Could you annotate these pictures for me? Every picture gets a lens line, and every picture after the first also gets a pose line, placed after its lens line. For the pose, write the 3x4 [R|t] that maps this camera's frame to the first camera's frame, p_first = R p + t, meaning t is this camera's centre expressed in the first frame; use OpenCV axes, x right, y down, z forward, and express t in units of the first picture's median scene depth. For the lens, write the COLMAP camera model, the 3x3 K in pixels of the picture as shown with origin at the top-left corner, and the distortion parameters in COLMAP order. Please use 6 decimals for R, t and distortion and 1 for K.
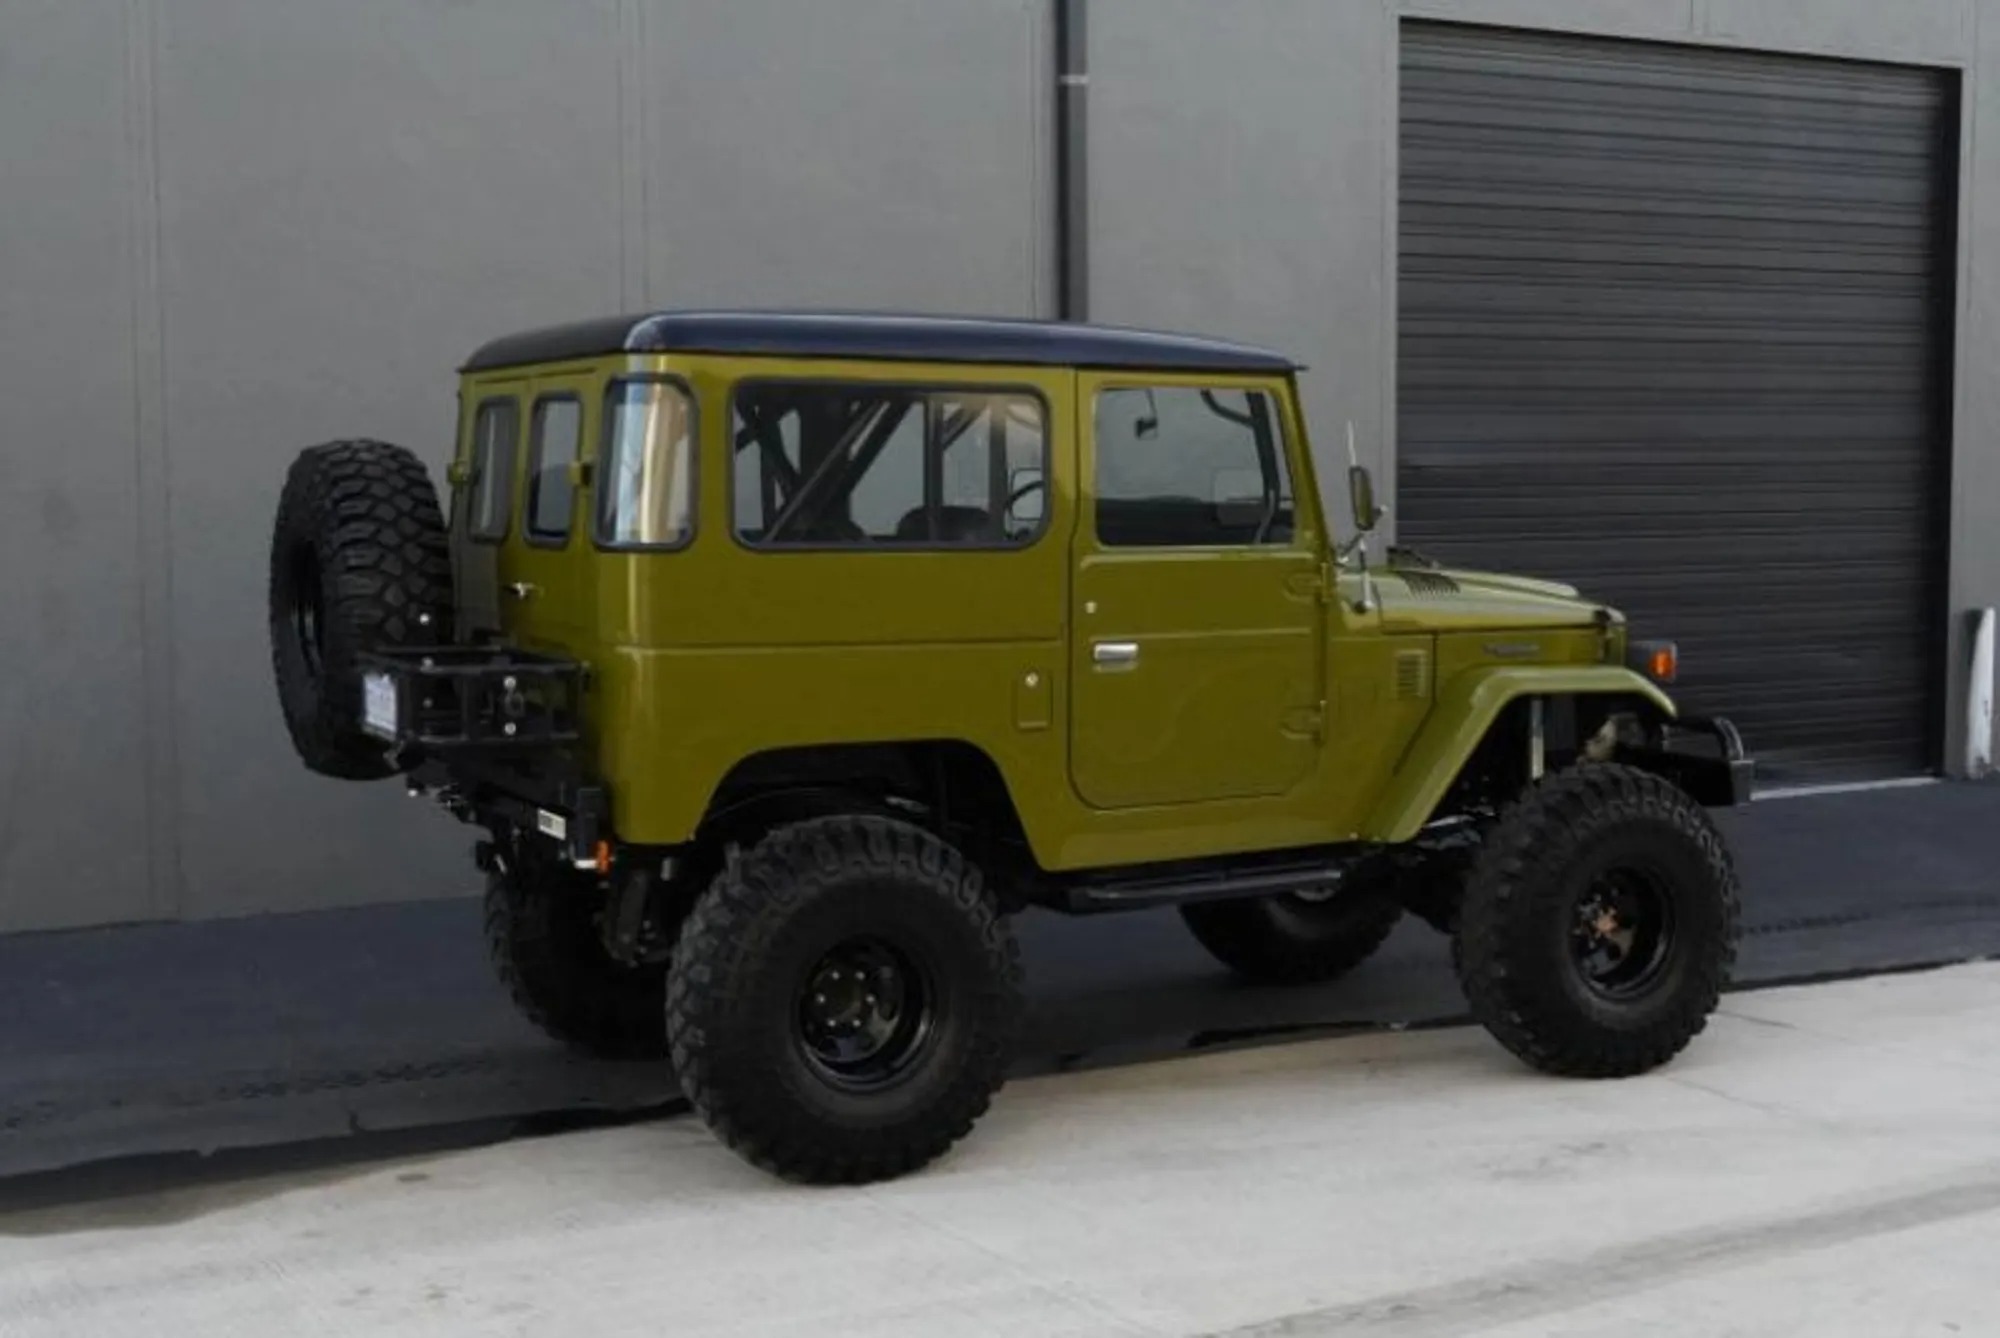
lens RADIAL K [[2676.5, 0, 1000.0], [0, 2676.5, 669.0], [0, 0, 1]] dist [0.032230, 0.033169]
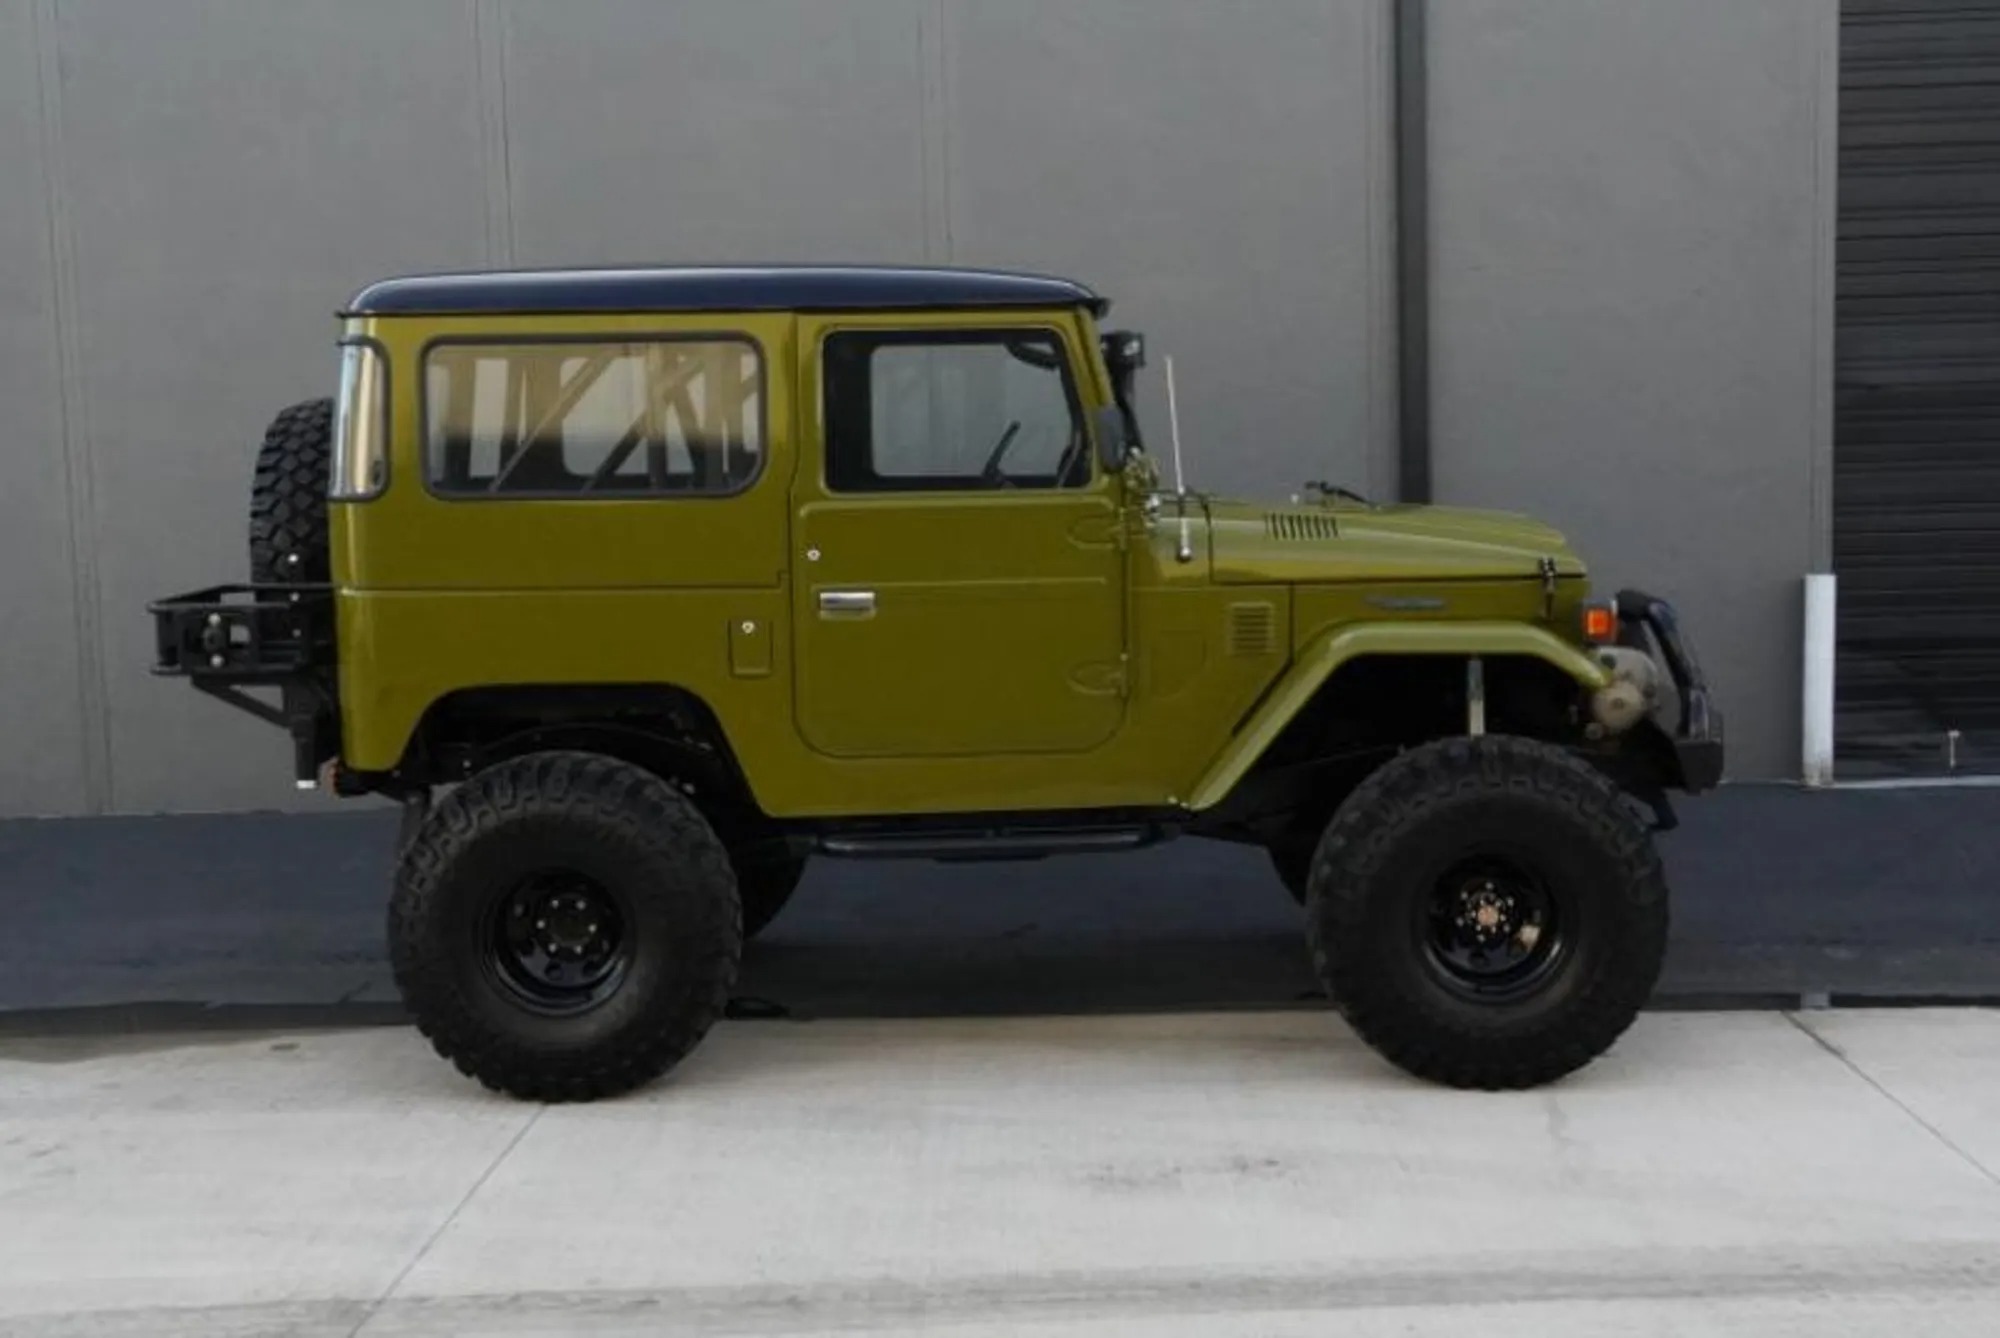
lens RADIAL K [[2373.9, 0, 1000.0], [0, 2373.9, 669.0], [0, 0, 1]] dist [0.020017, 0.037339]
pose [[0.861759, 0.036159, -0.506028, 0.527891], [-0.014606, 0.998812, 0.046498, -0.022266], [0.507108, -0.032679, 0.861263, 0.272331]]
